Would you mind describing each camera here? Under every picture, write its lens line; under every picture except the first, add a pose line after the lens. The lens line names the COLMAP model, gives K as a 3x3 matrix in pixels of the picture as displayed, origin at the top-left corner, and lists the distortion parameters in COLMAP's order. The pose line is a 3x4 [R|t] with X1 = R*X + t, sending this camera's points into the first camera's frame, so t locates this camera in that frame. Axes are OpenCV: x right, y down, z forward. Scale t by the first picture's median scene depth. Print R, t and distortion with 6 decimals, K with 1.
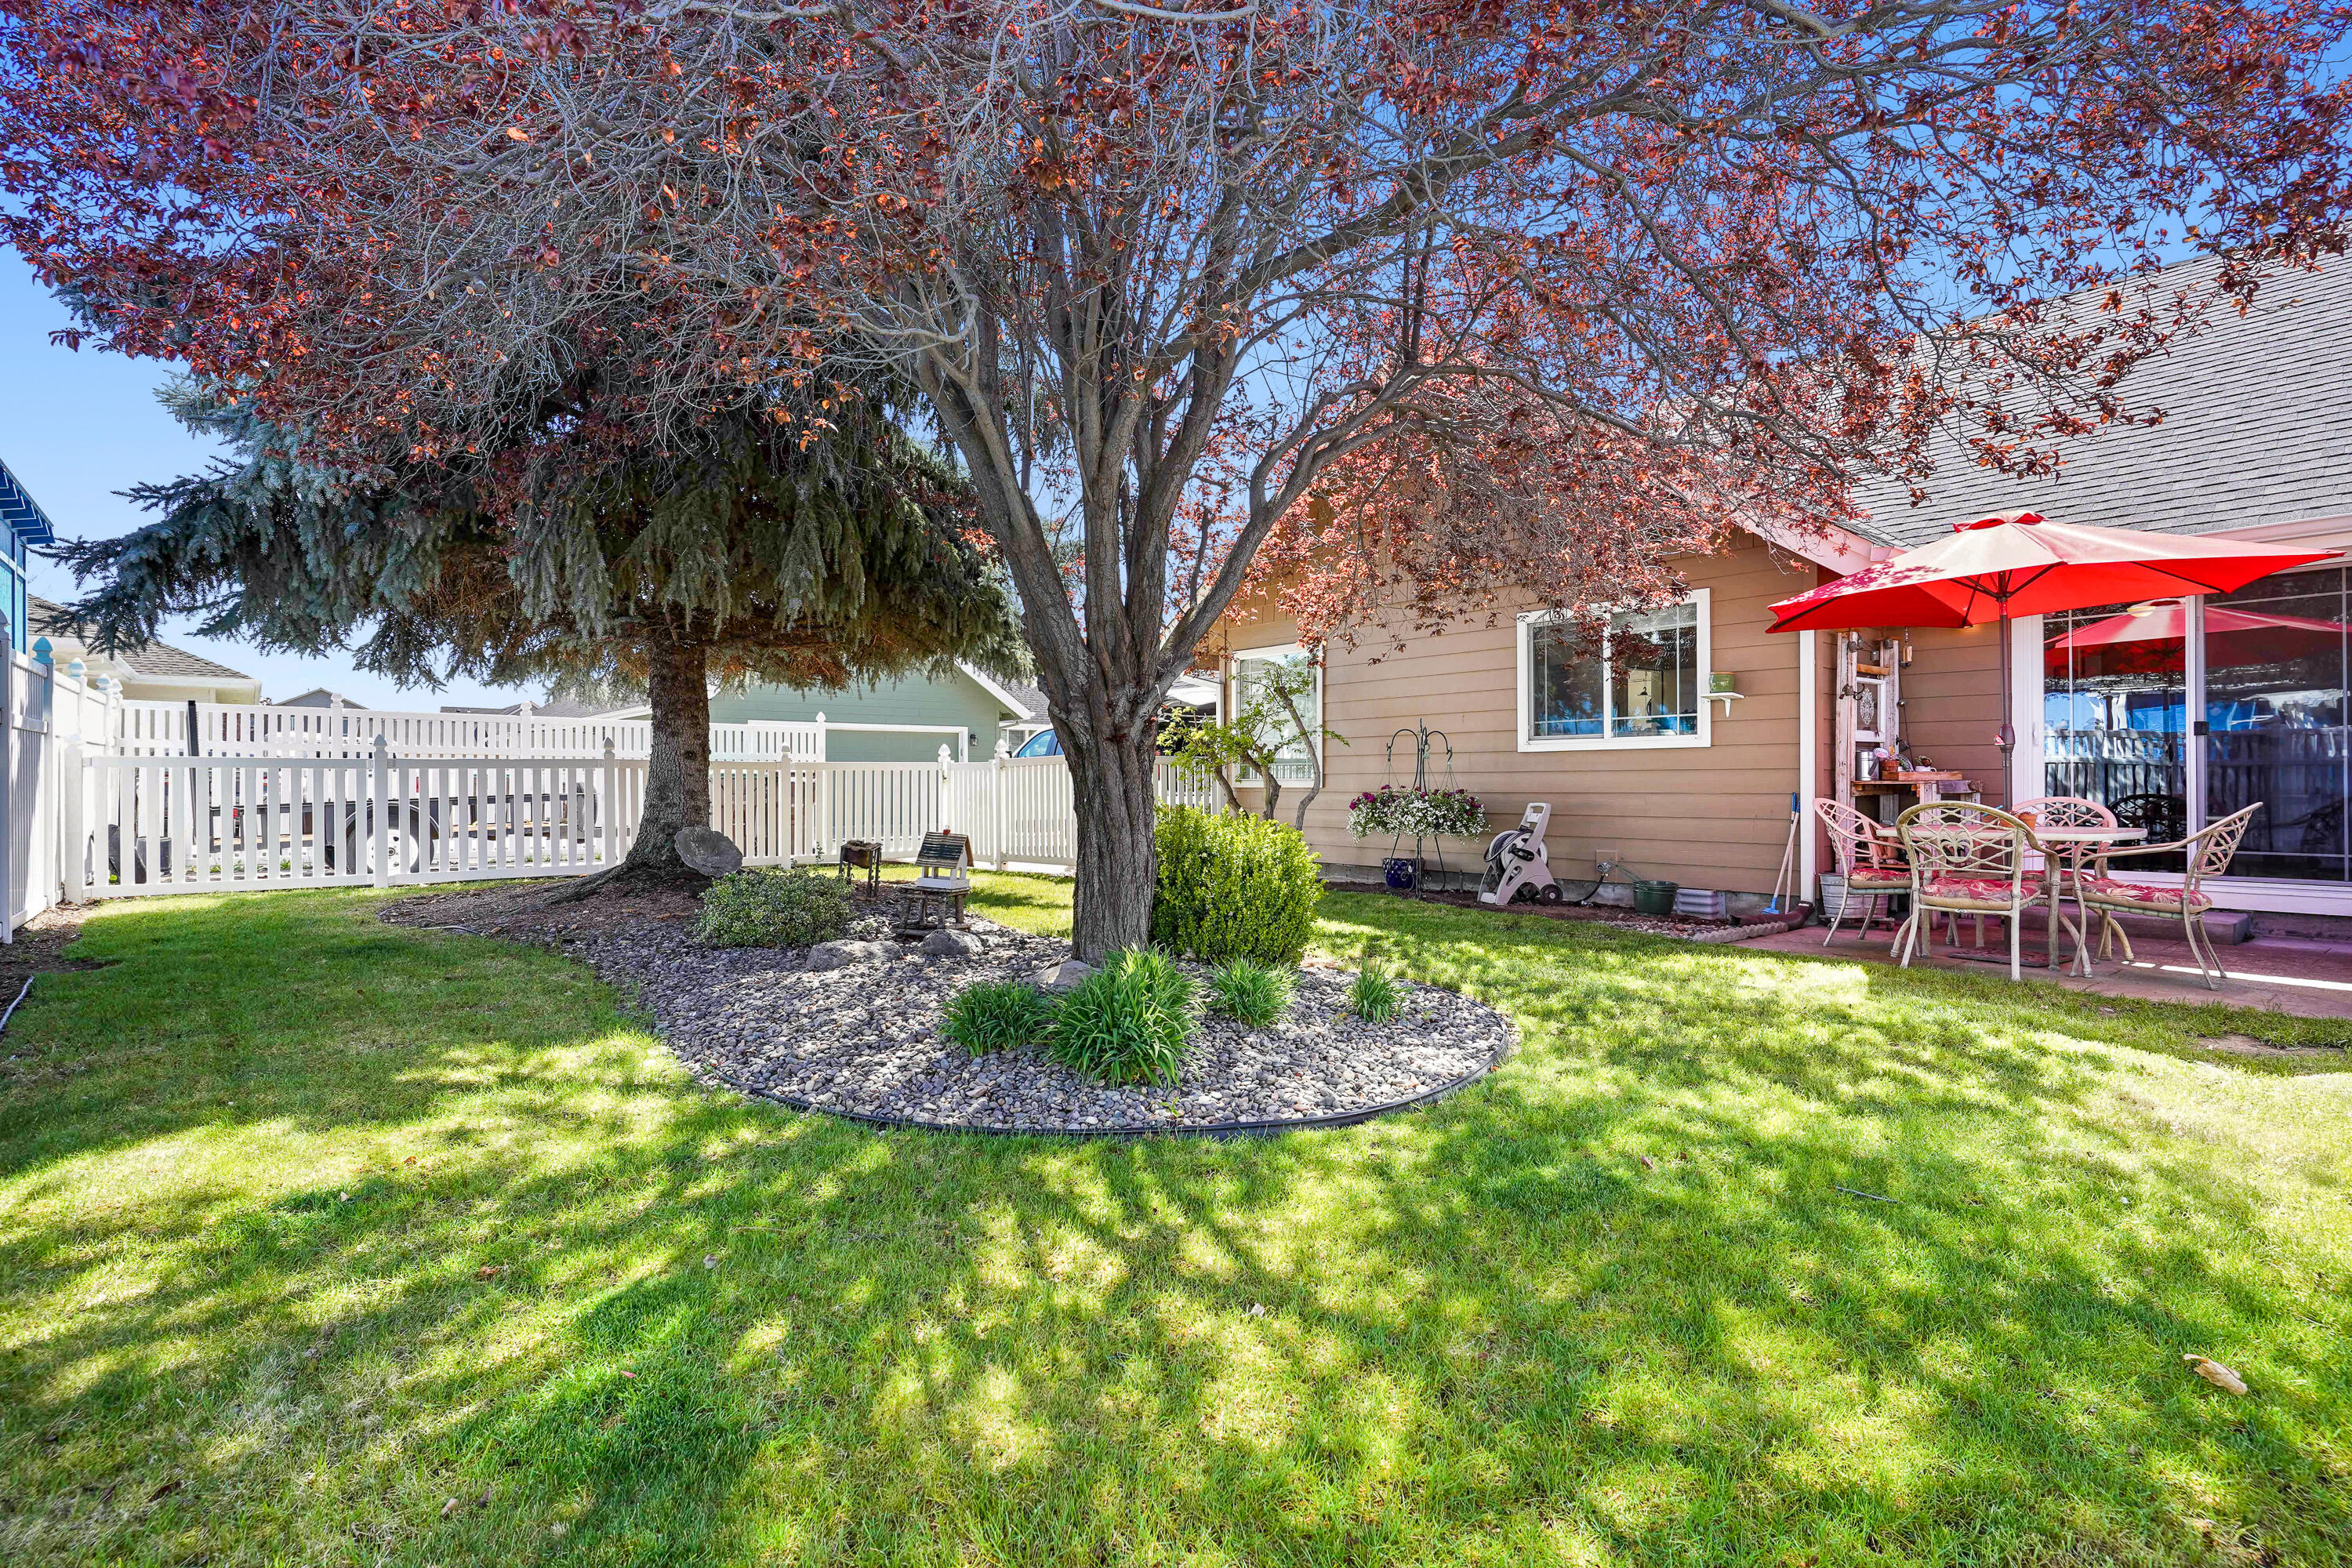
lens RADIAL K [[1121.4, 0, 1173.9], [0, 1121.4, 783.9], [0, 0, 1]] dist [-0.009840, 0.003724]
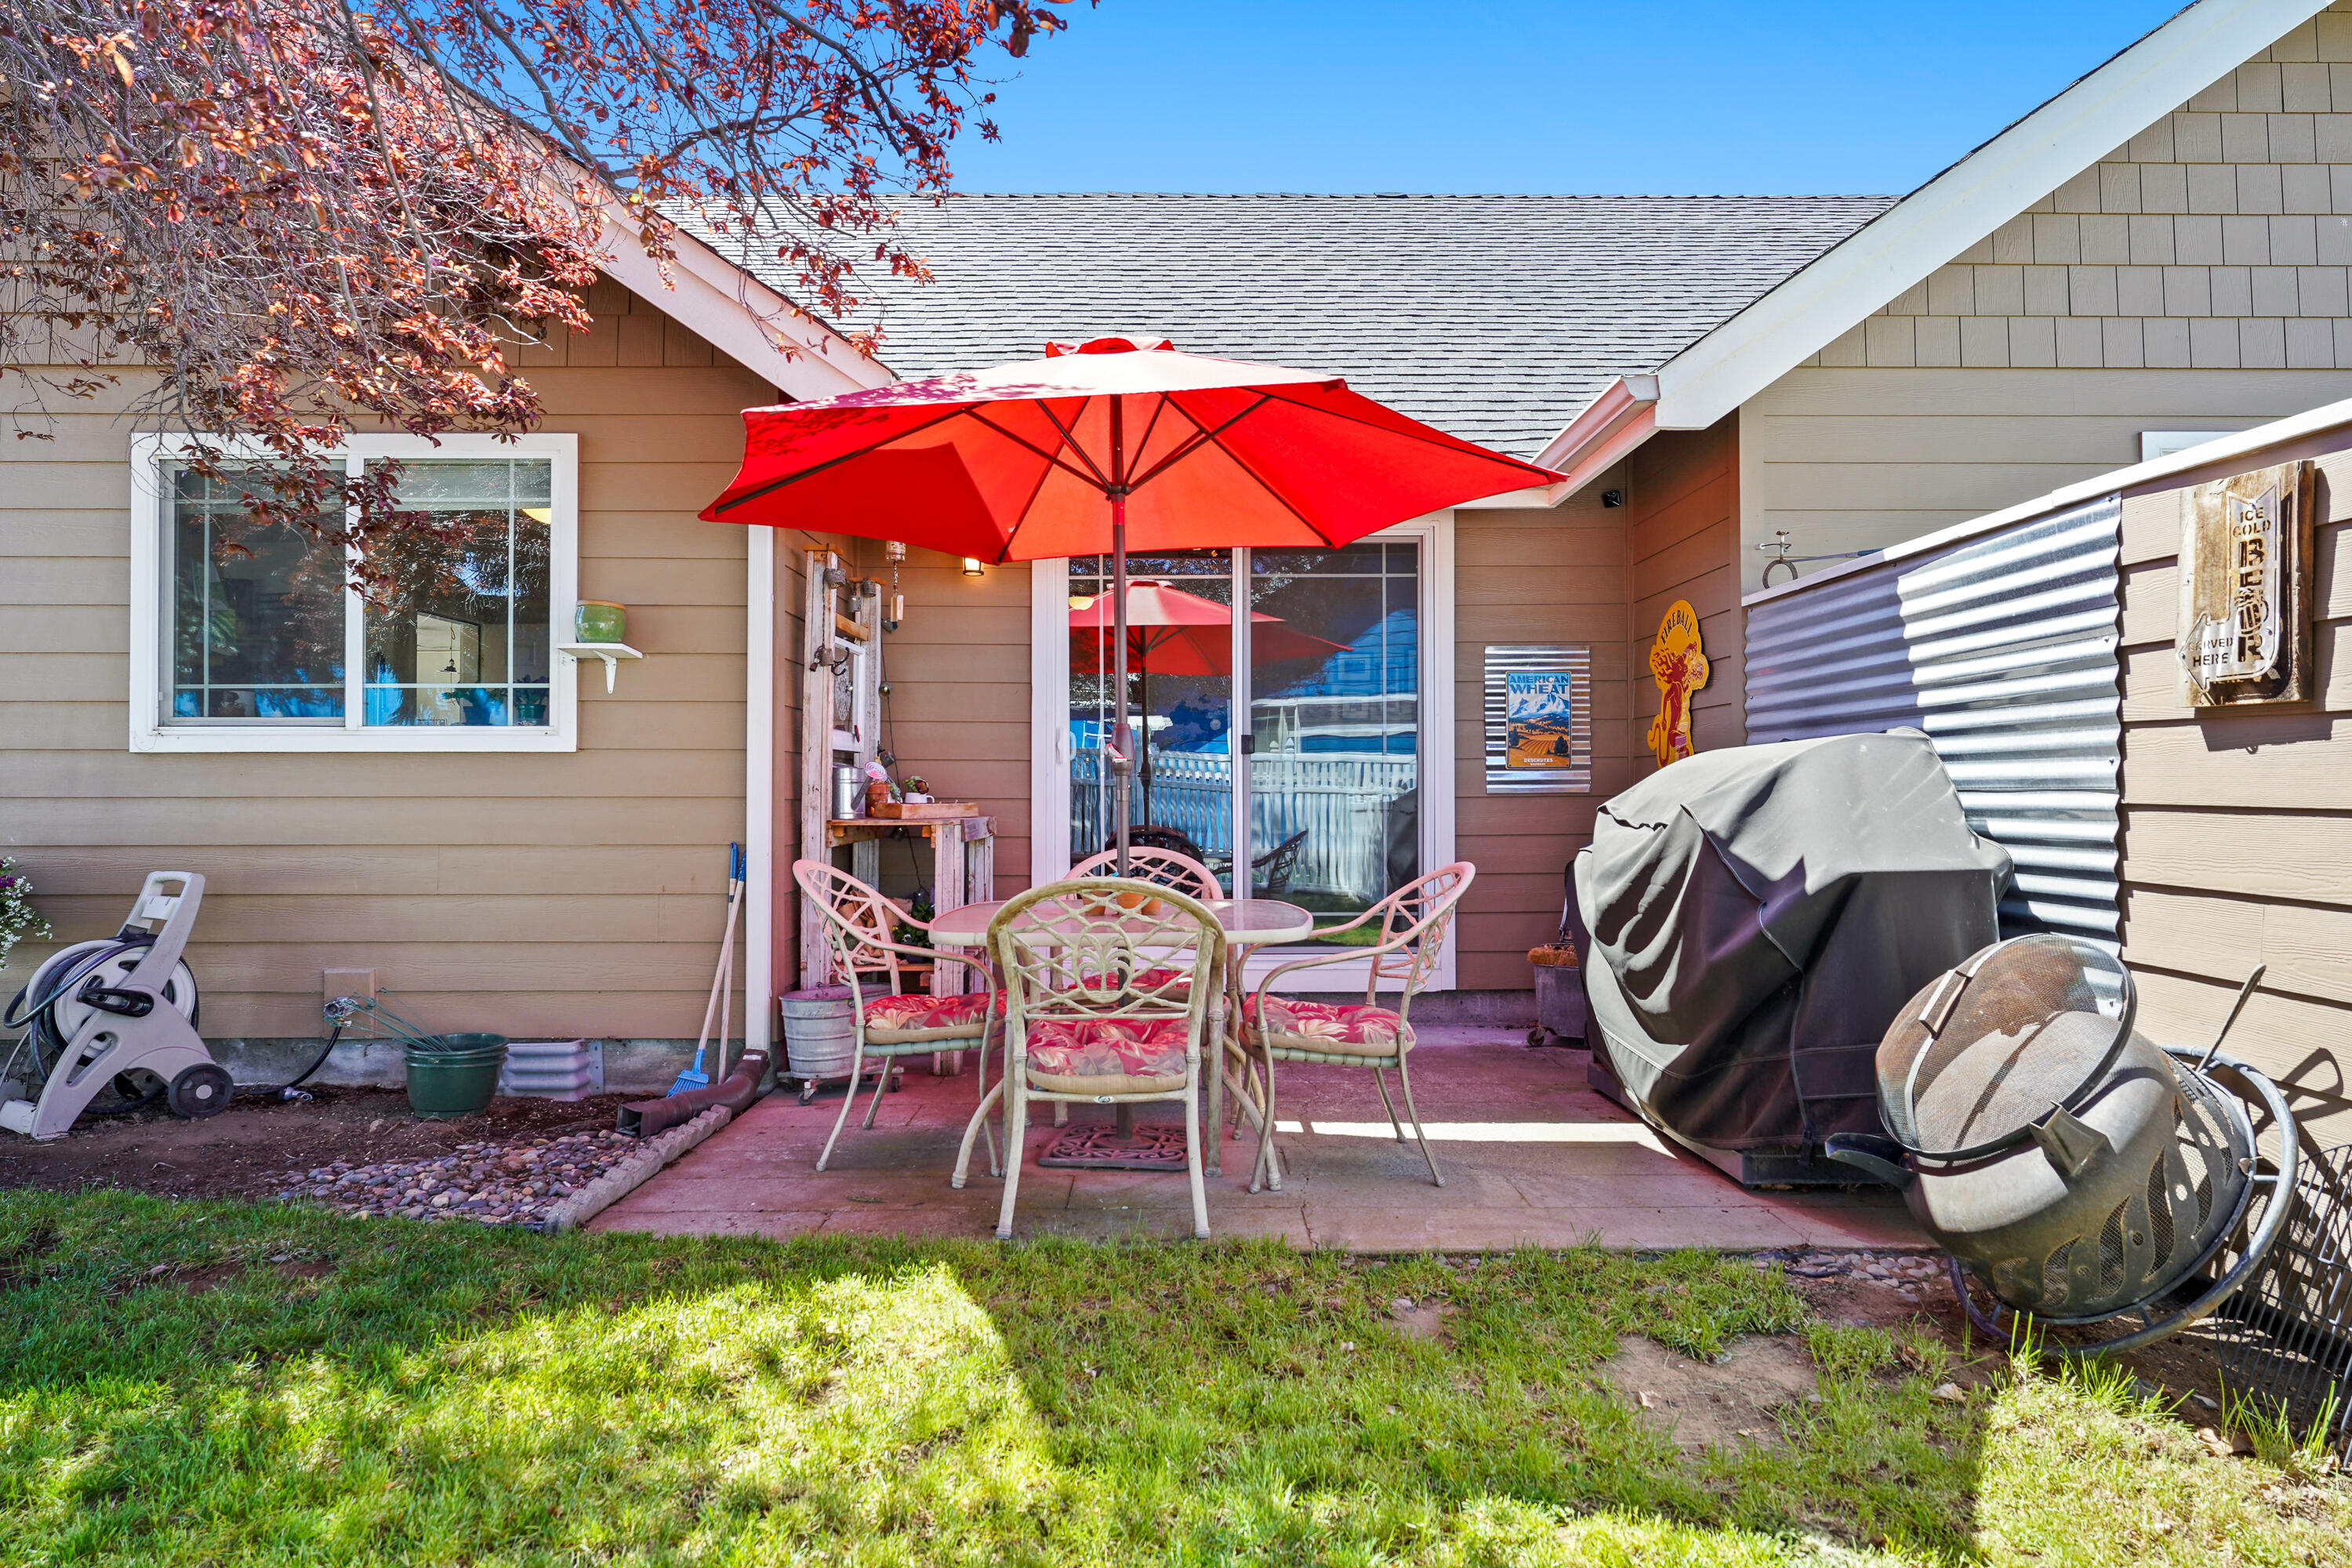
lens RADIAL K [[1341.6, 0, 1180.4], [0, 1341.6, 784.8], [0, 0, 1]] dist [-0.000137, -0.000726]
pose [[0.628527, 0.009767, 0.777726, 0.186316], [-0.000505, 0.999926, -0.012149, -0.011465], [-0.777787, 0.007243, 0.628486, 0.419814]]
